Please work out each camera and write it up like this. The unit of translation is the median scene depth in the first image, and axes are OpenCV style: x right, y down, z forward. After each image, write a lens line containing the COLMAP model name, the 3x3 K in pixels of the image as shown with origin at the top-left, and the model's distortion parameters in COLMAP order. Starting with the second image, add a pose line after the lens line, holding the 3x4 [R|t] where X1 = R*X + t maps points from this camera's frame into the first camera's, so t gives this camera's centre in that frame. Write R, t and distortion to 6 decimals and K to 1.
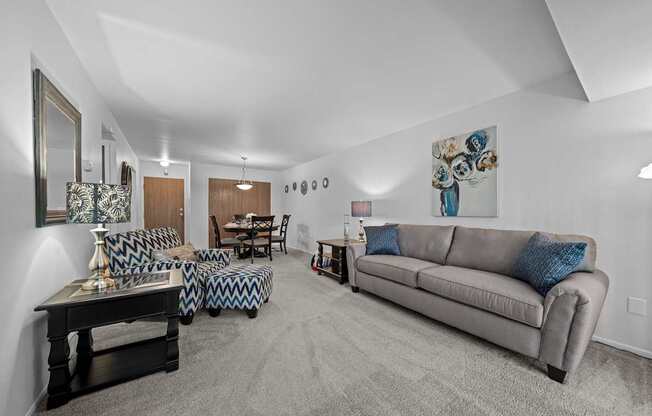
lens RADIAL K [[226.0, 0, 330.0], [0, 226.0, 211.1], [0, 0, 1]] dist [-0.000186, -0.000100]
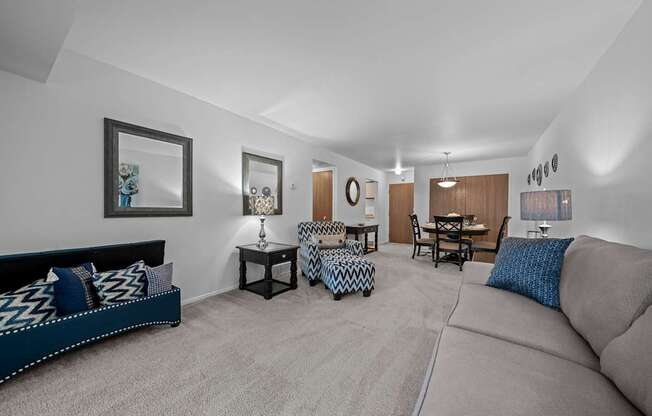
lens RADIAL K [[226.0, 0, 330.0], [0, 226.0, 211.1], [0, 0, 1]] dist [-0.000186, -0.000100]
pose [[0.355562, 0.003139, -0.934647, 0.399033], [-0.006113, 0.999981, 0.001032, 0.004623], [0.934633, 0.005347, 0.355575, 0.294556]]
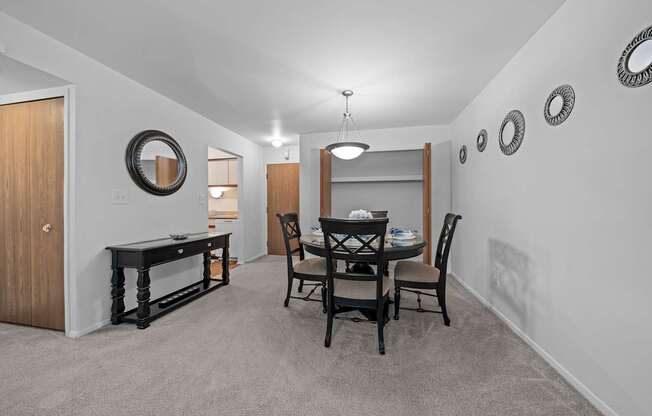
lens RADIAL K [[223.5, 0, 326.0], [0, 223.5, 208.0], [0, 0, 1]] dist [0.000194, -0.000001]
pose [[0.679780, 0.002495, -0.733412, -0.085533], [0.007833, 0.999912, 0.010662, 0.002677], [0.733374, -0.012993, 0.679701, 0.829373]]
